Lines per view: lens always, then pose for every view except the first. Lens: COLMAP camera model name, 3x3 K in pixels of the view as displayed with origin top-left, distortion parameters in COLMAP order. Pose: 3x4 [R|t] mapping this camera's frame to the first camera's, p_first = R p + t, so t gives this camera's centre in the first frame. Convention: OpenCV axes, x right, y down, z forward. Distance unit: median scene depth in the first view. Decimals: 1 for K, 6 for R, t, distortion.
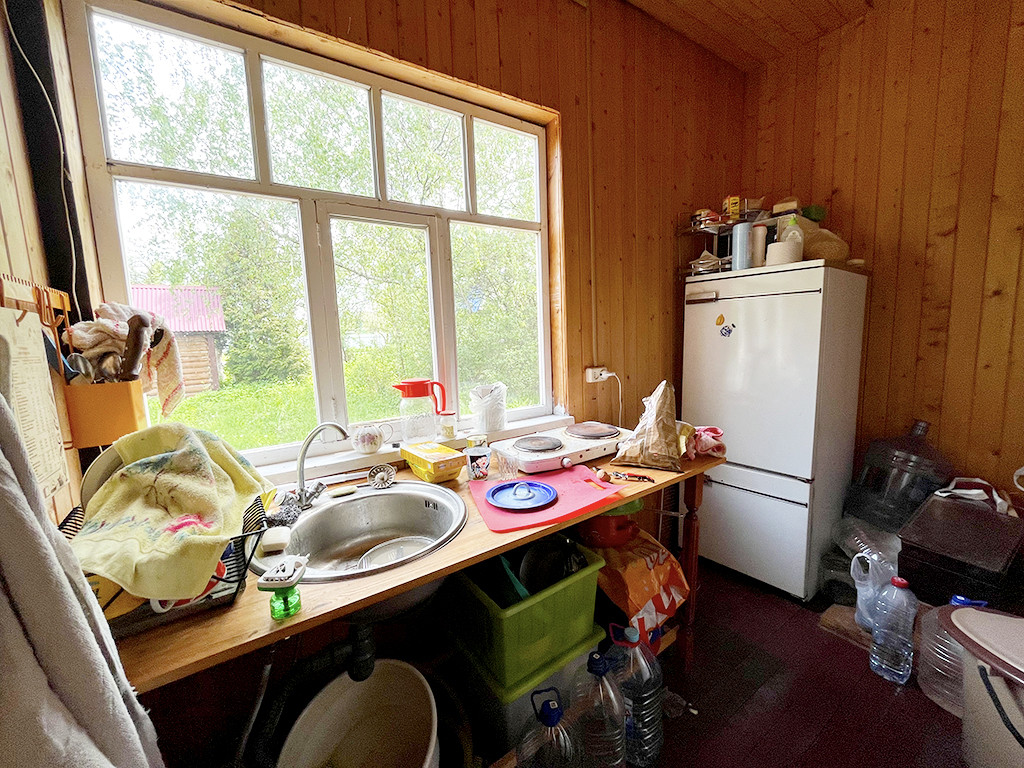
lens RADIAL K [[413.0, 0, 512.0], [0, 413.0, 384.0], [0, 0, 1]] dist [-0.002375, -0.000211]
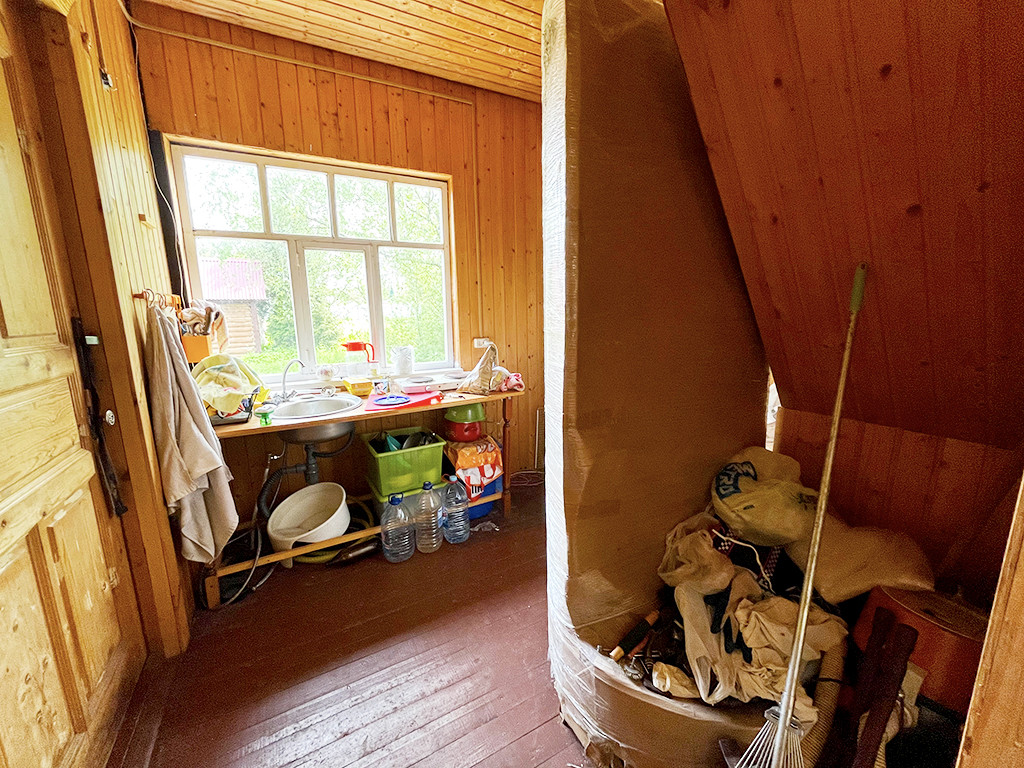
lens RADIAL K [[413.0, 0, 512.0], [0, 413.0, 384.0], [0, 0, 1]] dist [-0.002375, -0.000211]
pose [[0.996486, 0.037521, -0.074888, 0.642884], [-0.032606, 0.997300, 0.065799, 0.037106], [0.077155, -0.063126, 0.995019, -0.792360]]
